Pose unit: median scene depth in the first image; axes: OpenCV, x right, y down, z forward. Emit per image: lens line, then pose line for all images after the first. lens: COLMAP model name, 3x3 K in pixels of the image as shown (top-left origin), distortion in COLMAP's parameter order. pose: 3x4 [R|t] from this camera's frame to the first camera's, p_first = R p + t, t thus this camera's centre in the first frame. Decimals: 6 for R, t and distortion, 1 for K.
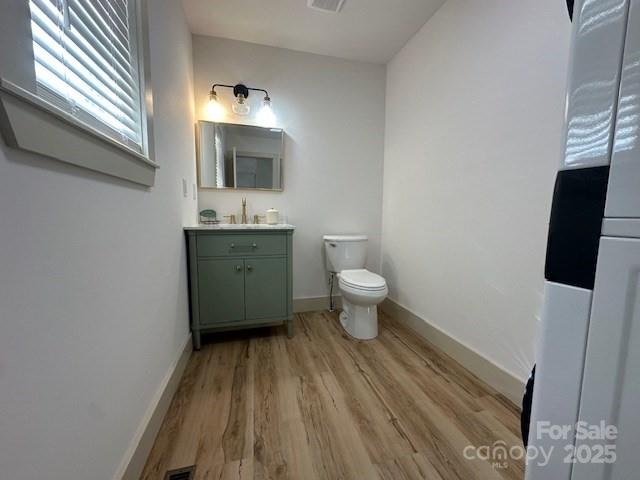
lens RADIAL K [[255.2, 0, 320.1], [0, 255.2, 241.8], [0, 0, 1]] dist [0.002756, 0.000095]
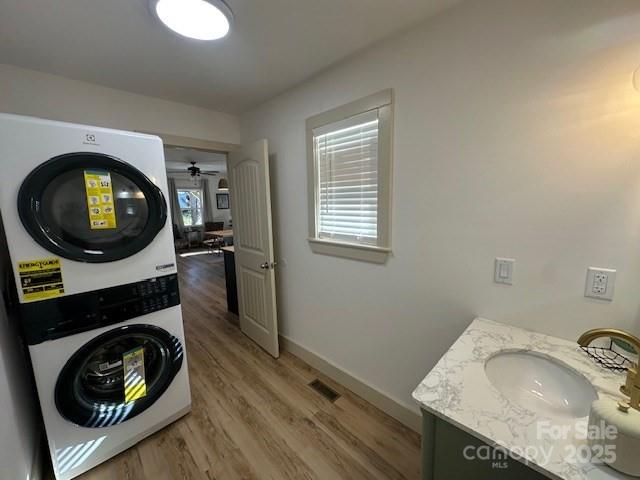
lens RADIAL K [[255.2, 0, 324.2], [0, 255.2, 238.2], [0, 0, 1]] dist [0.002756, 0.000095]
pose [[-0.863479, 0.082037, -0.497669, 0.358611], [-0.037979, 0.973308, 0.226340, -0.648625], [0.502953, 0.214341, -0.837315, 1.925669]]
